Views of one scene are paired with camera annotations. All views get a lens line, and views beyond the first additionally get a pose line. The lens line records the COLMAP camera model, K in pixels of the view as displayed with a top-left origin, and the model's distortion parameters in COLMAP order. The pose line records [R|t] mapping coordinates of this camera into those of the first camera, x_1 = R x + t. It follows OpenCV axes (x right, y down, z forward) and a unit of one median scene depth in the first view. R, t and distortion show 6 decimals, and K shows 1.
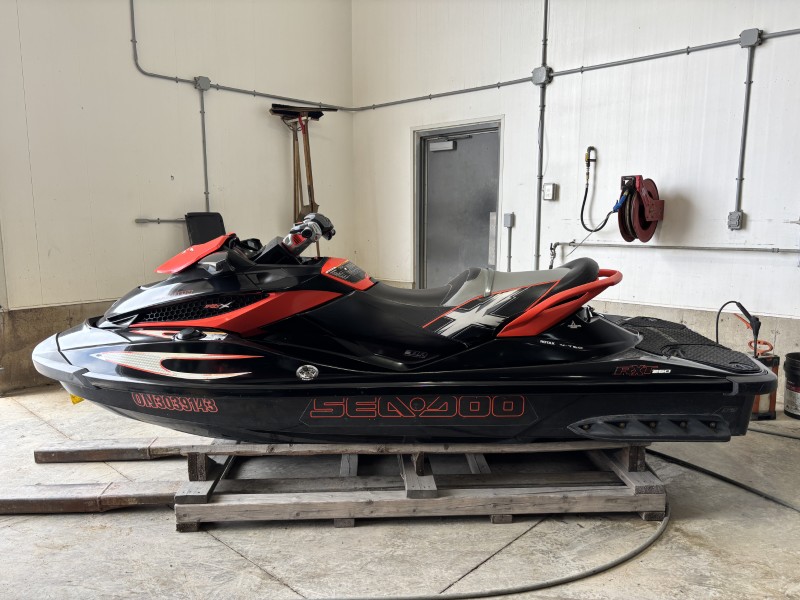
lens RADIAL K [[609.2, 0, 394.4], [0, 609.2, 300.3], [0, 0, 1]] dist [0.055171, -0.059987]
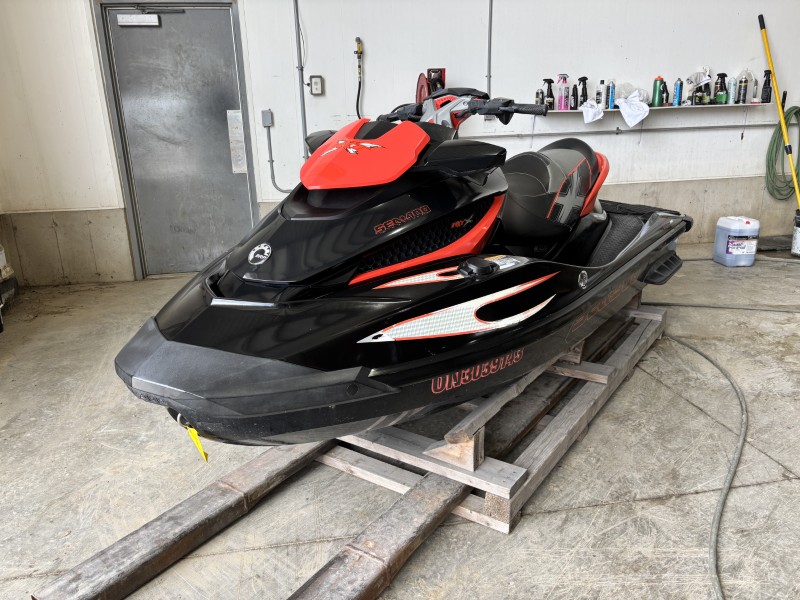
lens RADIAL K [[609.2, 0, 394.4], [0, 609.2, 300.3], [0, 0, 1]] dist [0.055171, -0.059987]
pose [[0.603775, -0.237861, 0.760840, -0.721418], [0.136952, 0.971205, 0.194948, -0.041192], [-0.785302, -0.013507, 0.618965, 0.517210]]
